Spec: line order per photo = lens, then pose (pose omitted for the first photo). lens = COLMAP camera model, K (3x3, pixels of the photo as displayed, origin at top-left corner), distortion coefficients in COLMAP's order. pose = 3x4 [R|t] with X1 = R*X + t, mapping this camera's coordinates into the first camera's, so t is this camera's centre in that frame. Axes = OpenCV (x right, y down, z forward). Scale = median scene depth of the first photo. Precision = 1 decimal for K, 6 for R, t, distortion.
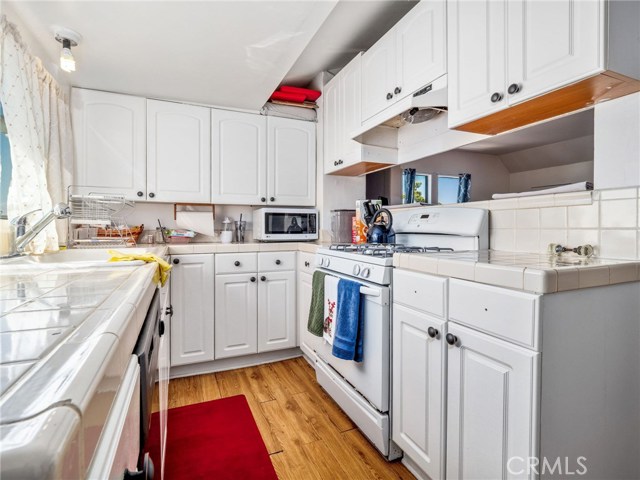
lens RADIAL K [[319.2, 0, 319.0], [0, 319.2, 229.0], [0, 0, 1]] dist [0.001361, -0.000382]
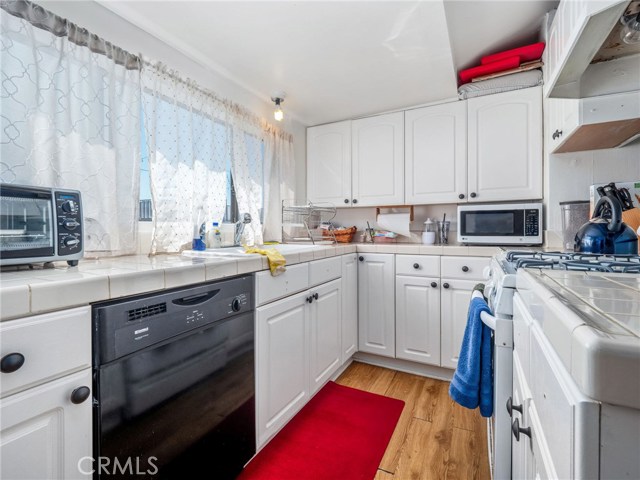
lens RADIAL K [[309.5, 0, 314.6], [0, 309.5, 231.2], [0, 0, 1]] dist [-0.002964, -0.000298]
pose [[0.623044, 0.001302, -0.782186, 0.274221], [0.001883, 0.999993, 0.003164, 0.000119], [0.782185, -0.003444, 0.623037, 0.175939]]
